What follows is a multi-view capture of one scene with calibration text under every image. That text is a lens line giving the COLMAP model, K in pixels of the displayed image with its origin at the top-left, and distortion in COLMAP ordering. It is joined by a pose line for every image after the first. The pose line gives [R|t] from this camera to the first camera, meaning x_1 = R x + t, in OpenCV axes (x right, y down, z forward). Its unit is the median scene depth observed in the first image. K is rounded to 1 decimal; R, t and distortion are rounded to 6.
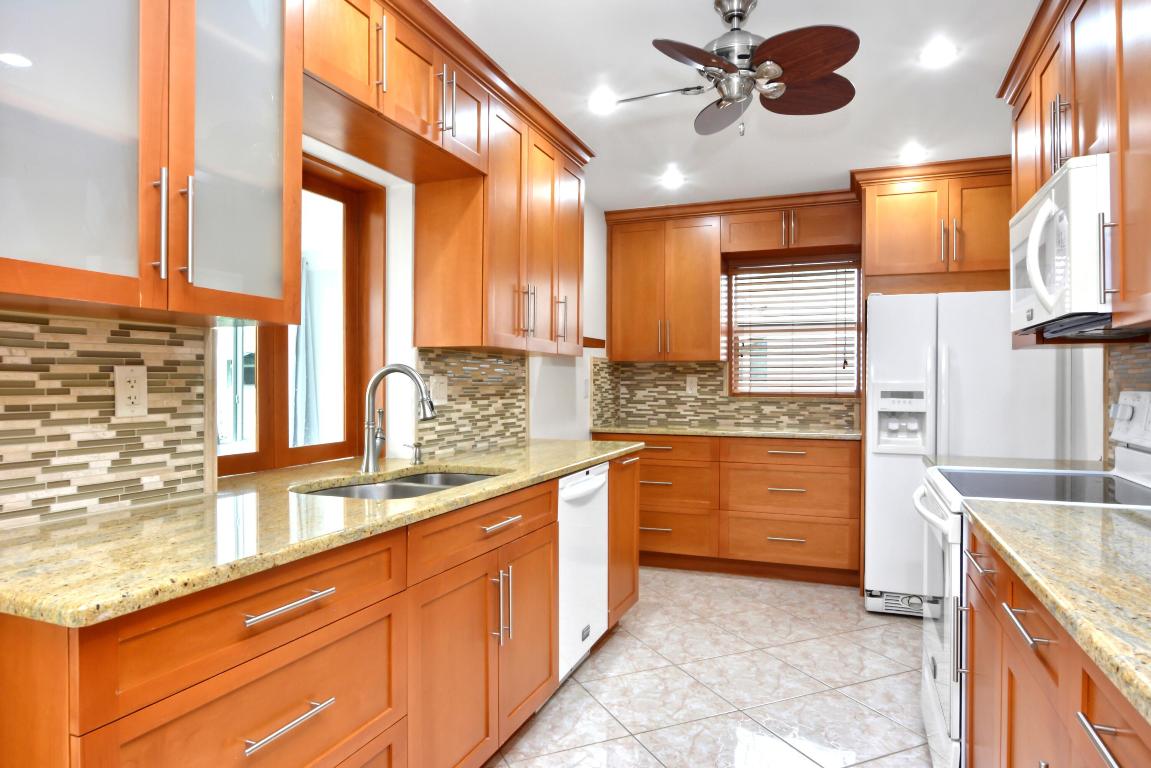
lens RADIAL K [[694.0, 0, 575.6], [0, 694.0, 383.7], [0, 0, 1]] dist [0.005404, 0.001248]
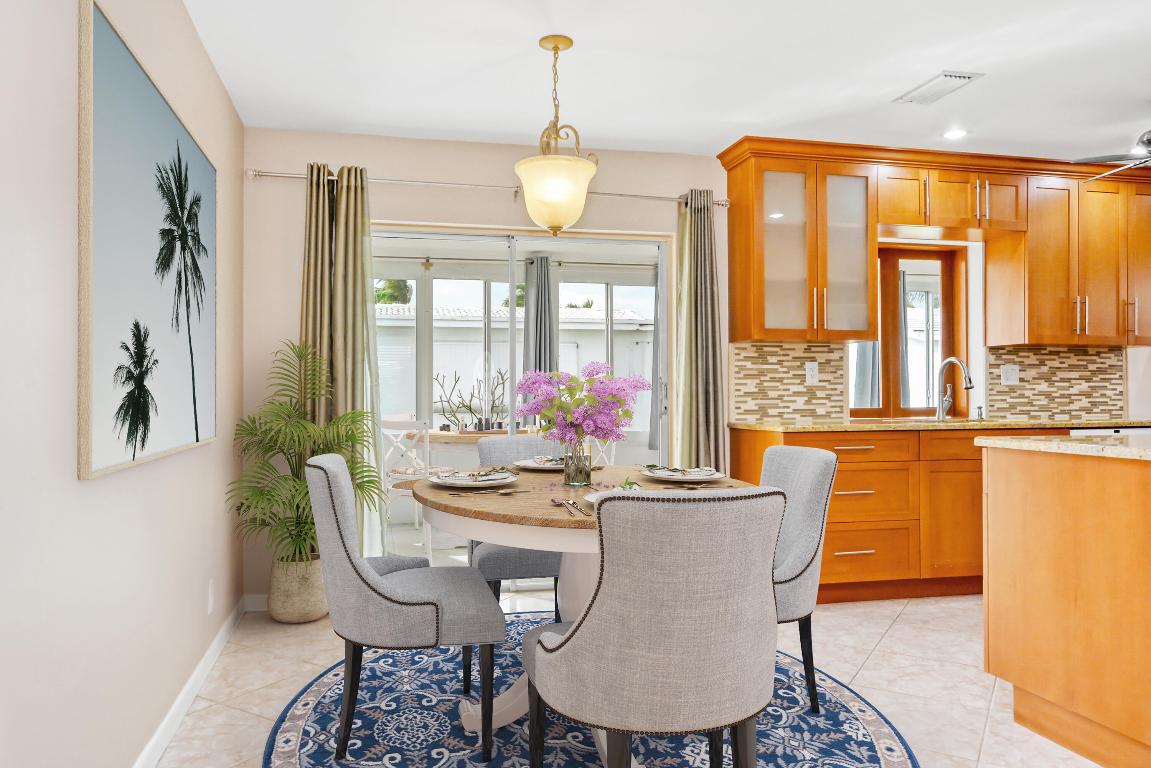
lens RADIAL K [[638.7, 0, 572.8], [0, 638.7, 386.3], [0, 0, 1]] dist [-0.000515, 0.000698]
pose [[0.528585, -0.006608, -0.848854, 0.752368], [0.002833, 0.999978, -0.006020, 0.065103], [0.848875, 0.000777, 0.528592, -0.821170]]
